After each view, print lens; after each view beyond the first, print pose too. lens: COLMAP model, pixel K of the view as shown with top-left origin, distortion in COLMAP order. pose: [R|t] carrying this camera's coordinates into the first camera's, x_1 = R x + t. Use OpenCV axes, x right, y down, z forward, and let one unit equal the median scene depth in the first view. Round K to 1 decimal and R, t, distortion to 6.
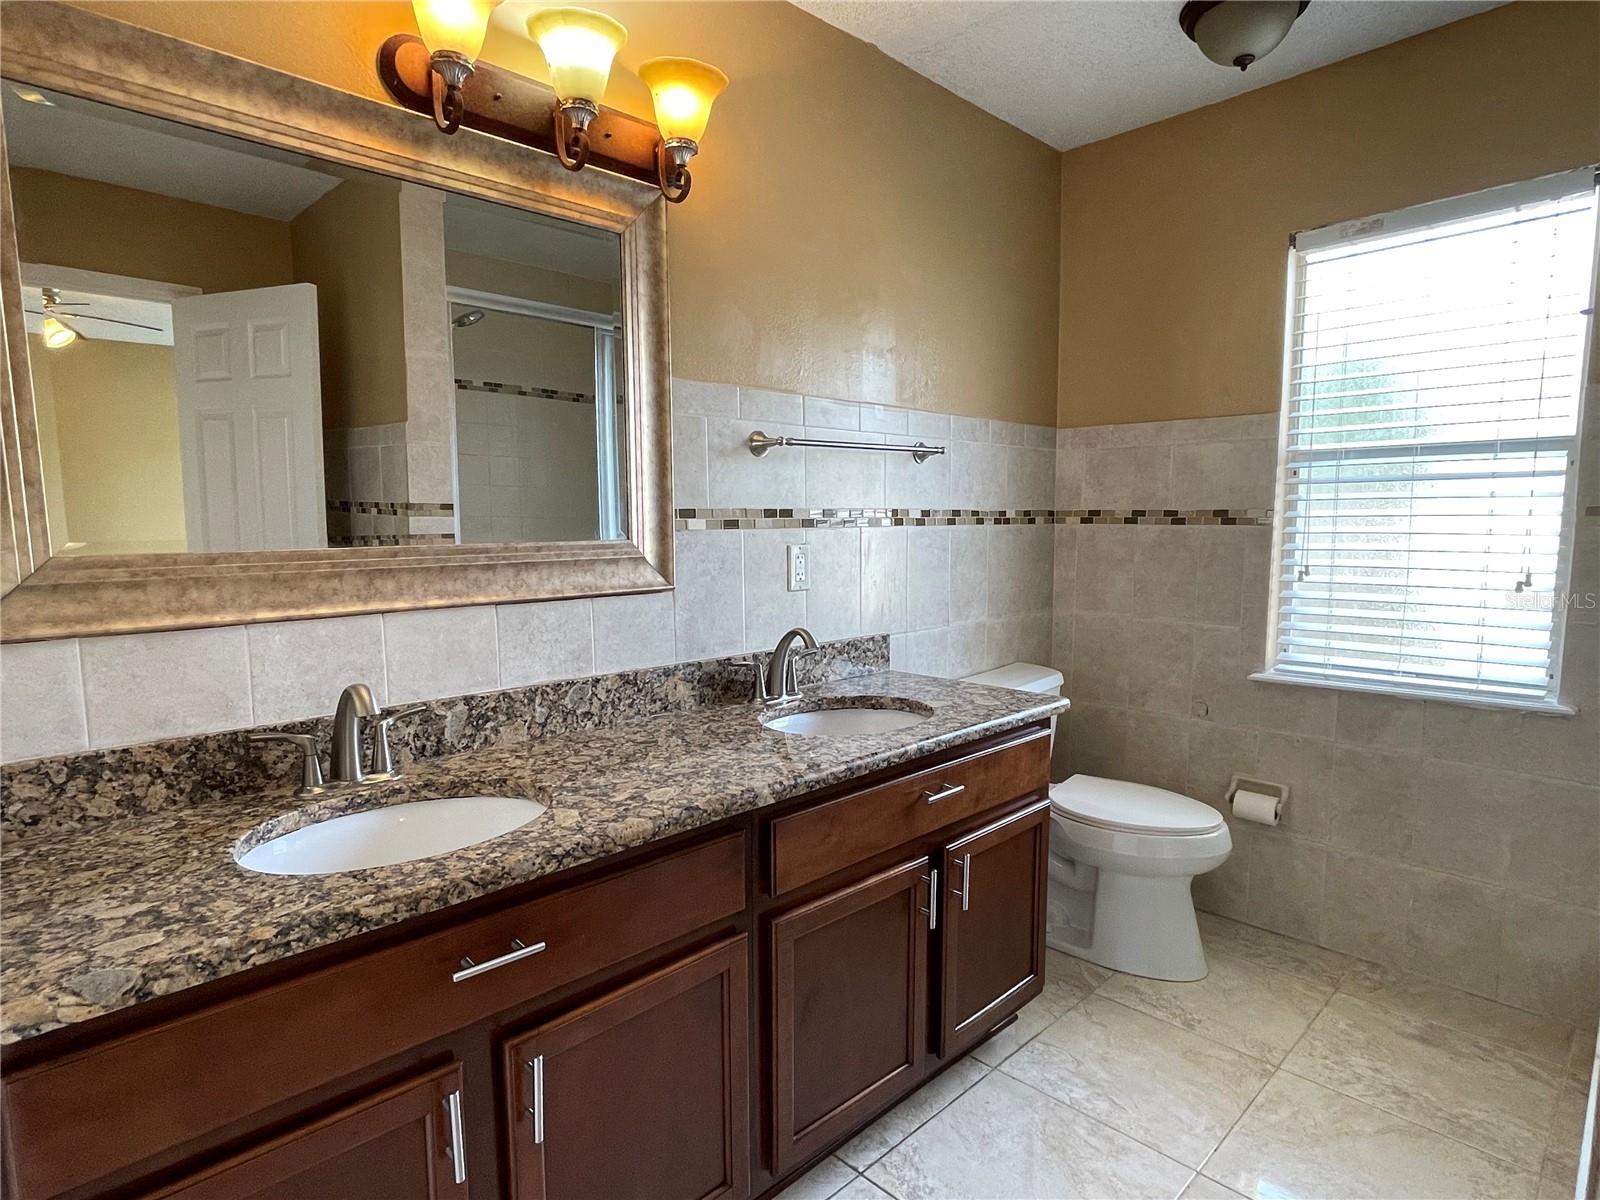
lens RADIAL K [[866.8, 0, 800.1], [0, 866.8, 612.5], [0, 0, 1]] dist [0.000951, -0.000960]
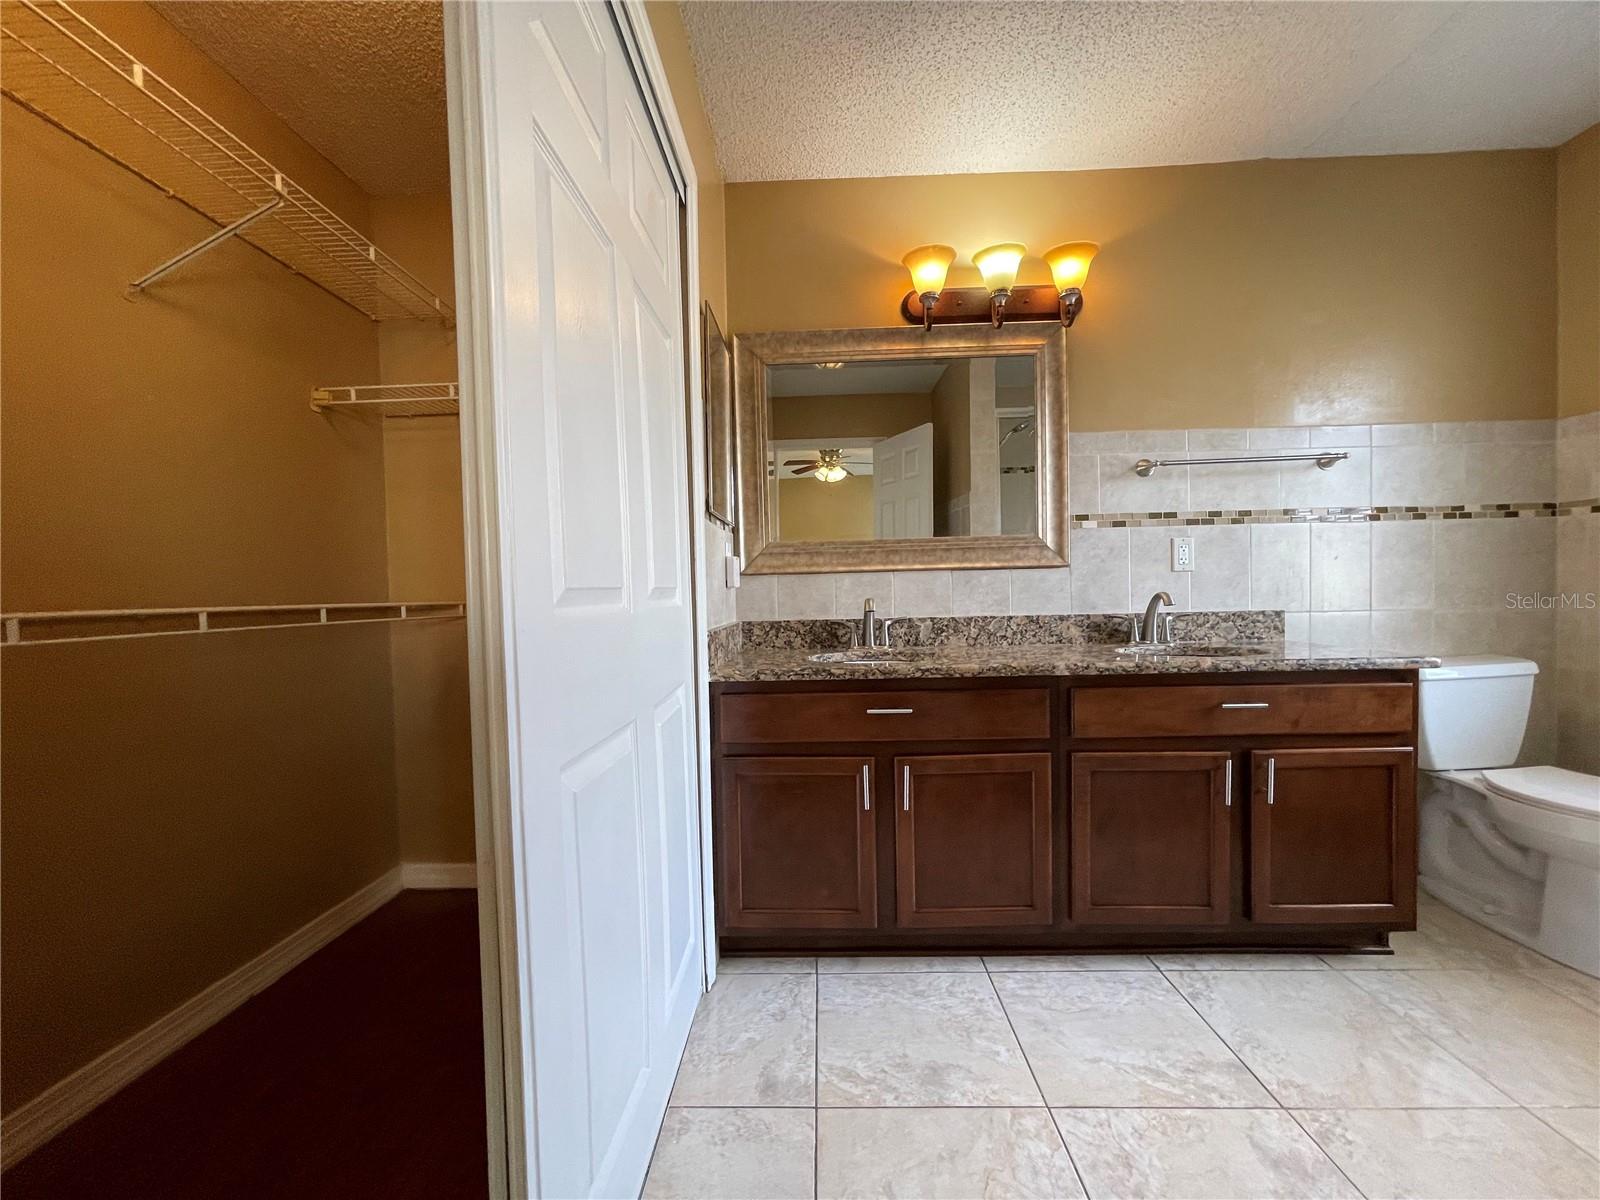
lens RADIAL K [[644.4, 0, 799.3], [0, 644.4, 602.8], [0, 0, 1]] dist [-0.000893, 0.000779]
pose [[0.693074, 0.005106, -0.720849, 0.372251], [-0.060975, 0.996807, -0.051564, 0.135290], [0.718283, 0.079691, 0.691172, -0.158125]]
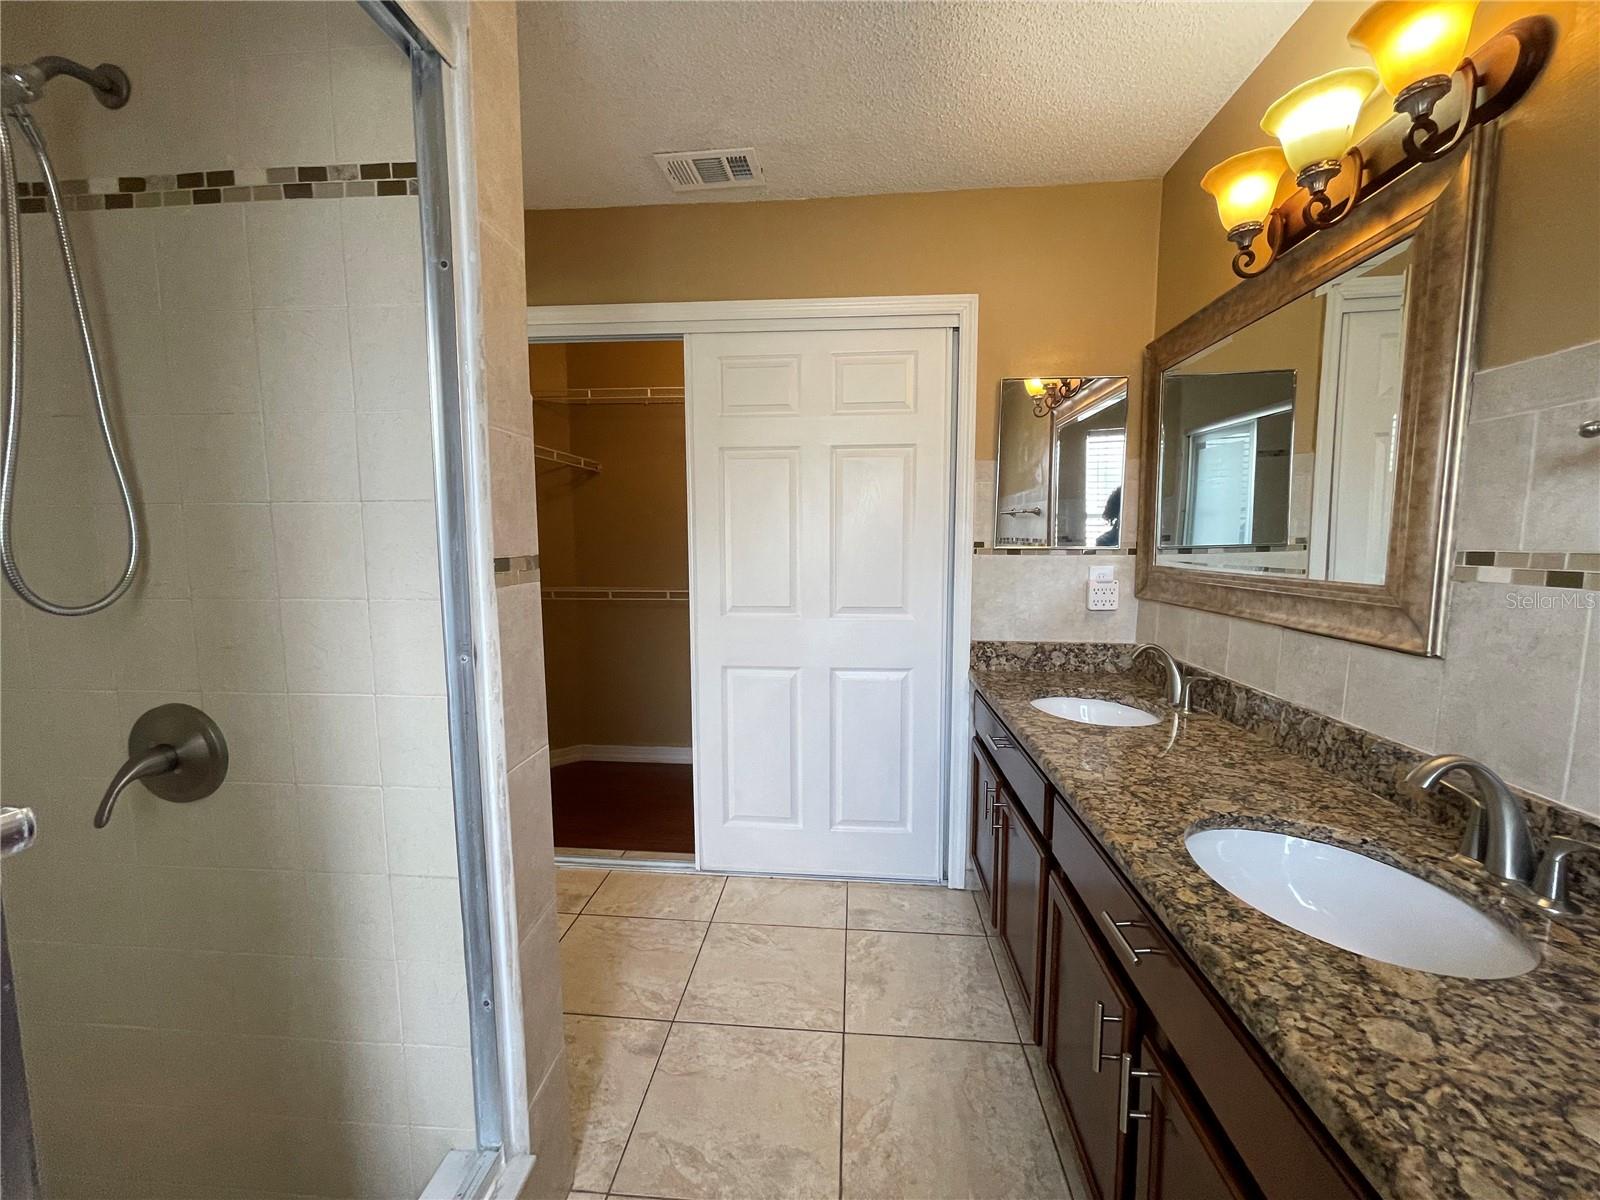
lens RADIAL K [[644.4, 0, 799.1], [0, 644.4, 601.2], [0, 0, 1]] dist [-0.000893, 0.000779]
pose [[-0.756027, 0.070759, -0.650704, 0.667309], [-0.066440, 0.980708, 0.183839, -0.147863], [0.651160, 0.182220, -0.736741, 1.091504]]
